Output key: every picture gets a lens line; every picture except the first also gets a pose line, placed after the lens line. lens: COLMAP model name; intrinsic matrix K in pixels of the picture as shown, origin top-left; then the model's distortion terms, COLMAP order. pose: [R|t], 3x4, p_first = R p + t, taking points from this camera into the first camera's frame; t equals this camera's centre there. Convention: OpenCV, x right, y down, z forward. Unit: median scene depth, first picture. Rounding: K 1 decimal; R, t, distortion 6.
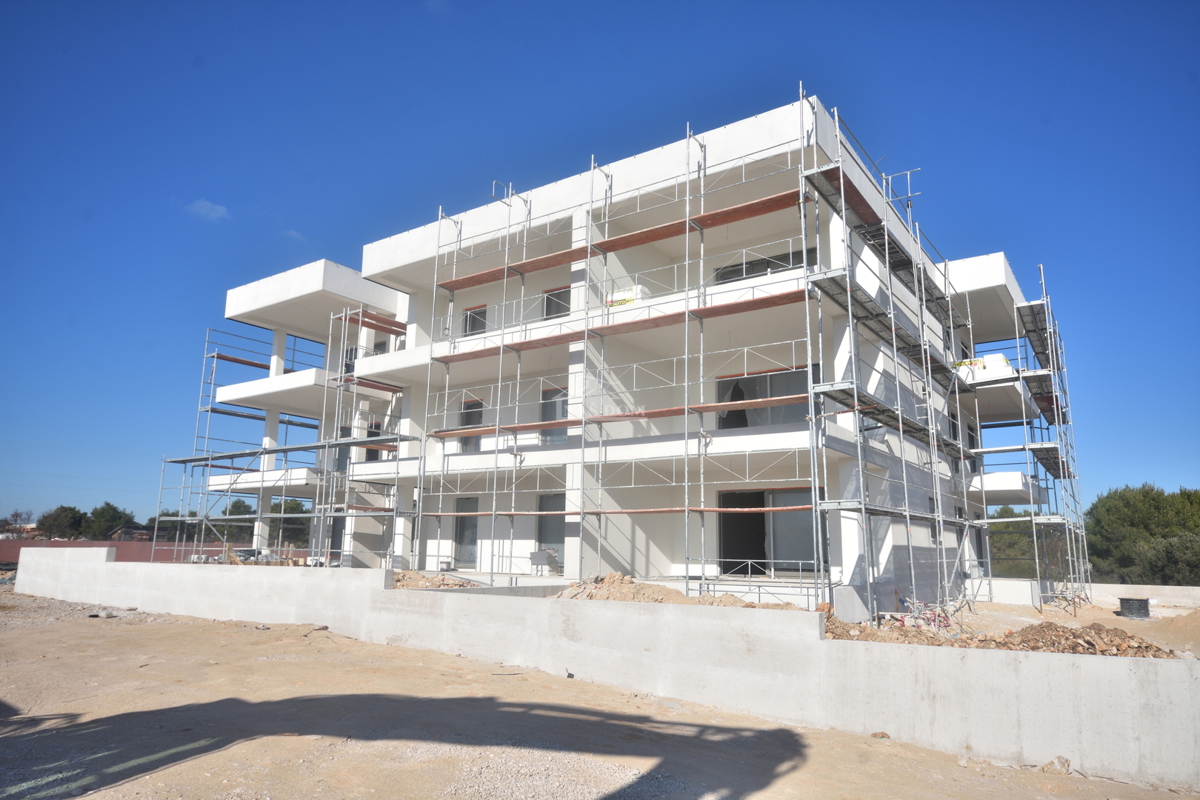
lens RADIAL K [[777.3, 0, 601.0], [0, 777.3, 398.7], [0, 0, 1]] dist [-0.010559, -0.000949]
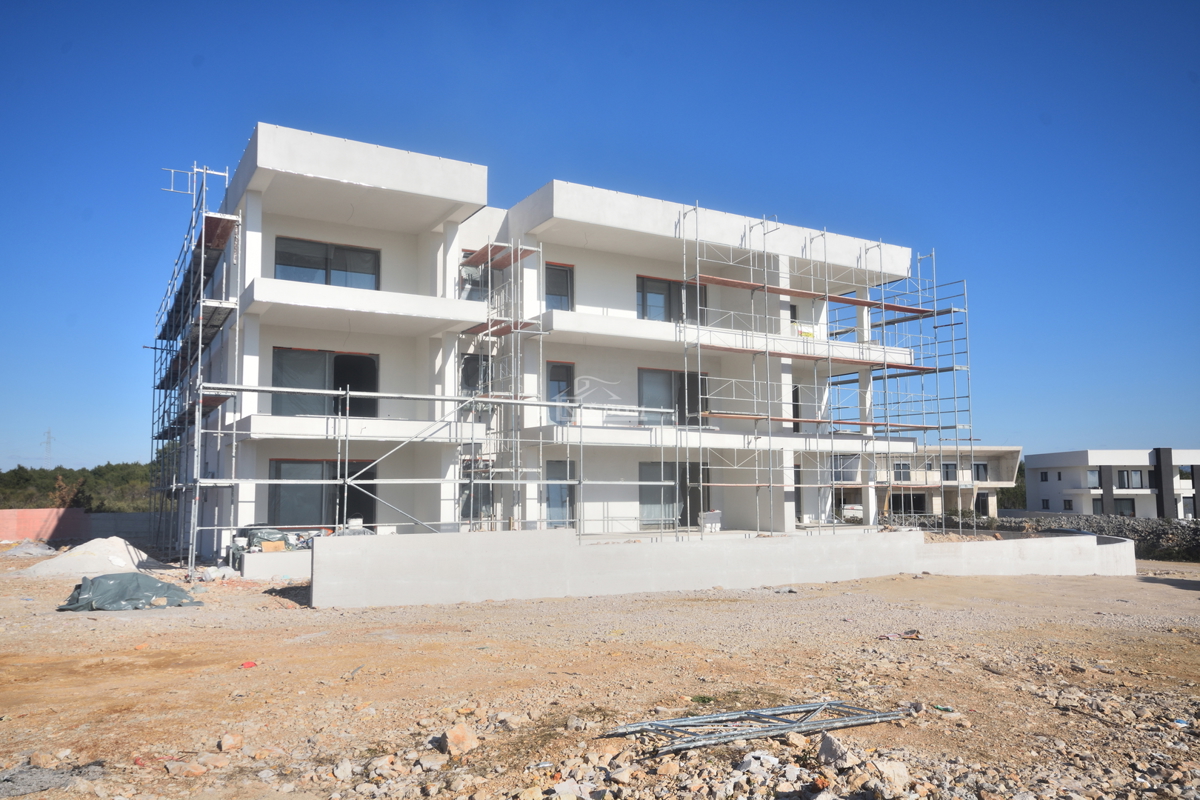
lens RADIAL K [[938.3, 0, 600.1], [0, 938.3, 400.6], [0, 0, 1]] dist [0.010108, 0.000729]
pose [[0.420305, 0.069367, 0.904728, -1.328315], [-0.174852, 0.984578, 0.005741, 0.038444], [-0.890377, -0.160606, 0.425952, 0.483607]]
